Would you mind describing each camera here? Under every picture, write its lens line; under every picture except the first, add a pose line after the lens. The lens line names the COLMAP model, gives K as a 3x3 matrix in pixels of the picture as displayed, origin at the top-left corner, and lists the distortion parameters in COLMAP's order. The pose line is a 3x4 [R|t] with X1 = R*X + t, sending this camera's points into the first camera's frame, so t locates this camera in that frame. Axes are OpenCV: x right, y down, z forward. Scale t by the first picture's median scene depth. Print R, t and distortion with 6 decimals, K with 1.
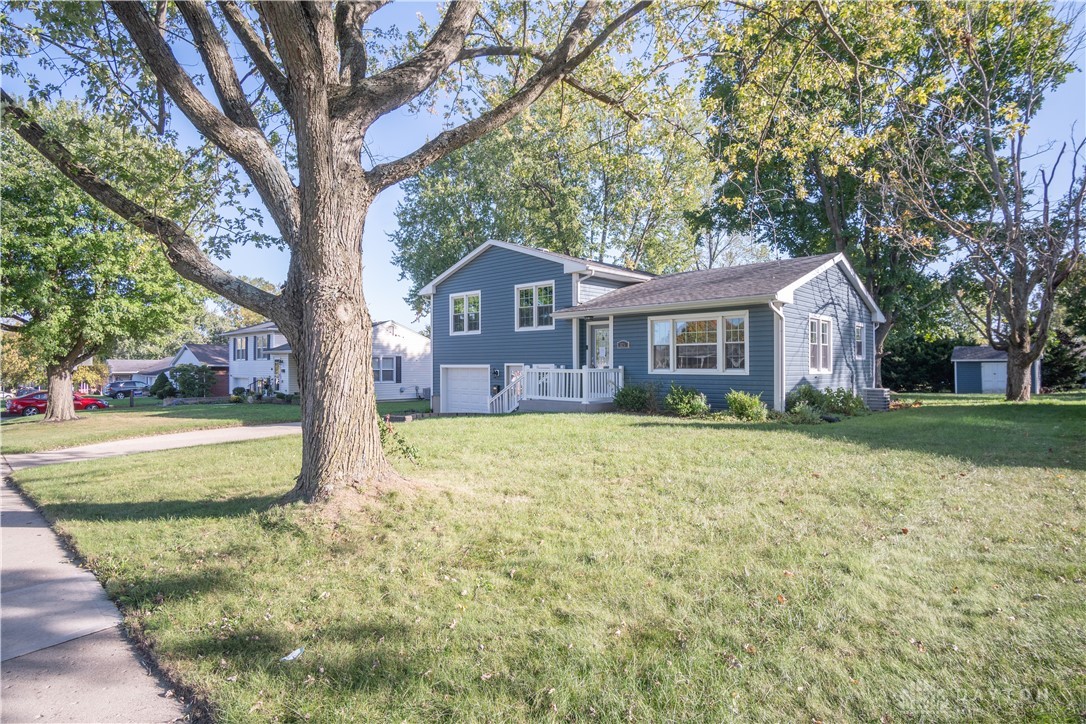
lens RADIAL K [[579.5, 0, 539.6], [0, 579.5, 364.6], [0, 0, 1]] dist [-0.022656, 0.000237]
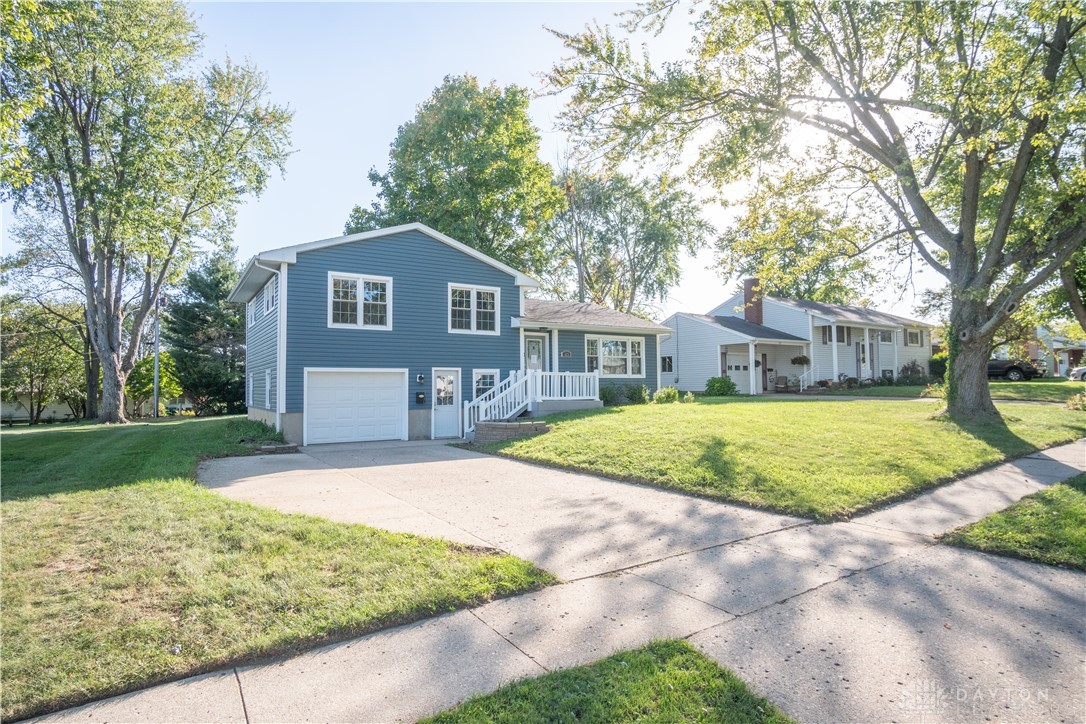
lens RADIAL K [[579.5, 0, 539.6], [0, 579.5, 364.6], [0, 0, 1]] dist [-0.022656, 0.000237]
pose [[0.200901, 0.030441, 0.979139, -0.909738], [0.001810, 0.999504, -0.031446, 0.021696], [-0.979610, 0.008090, 0.200746, 0.678403]]
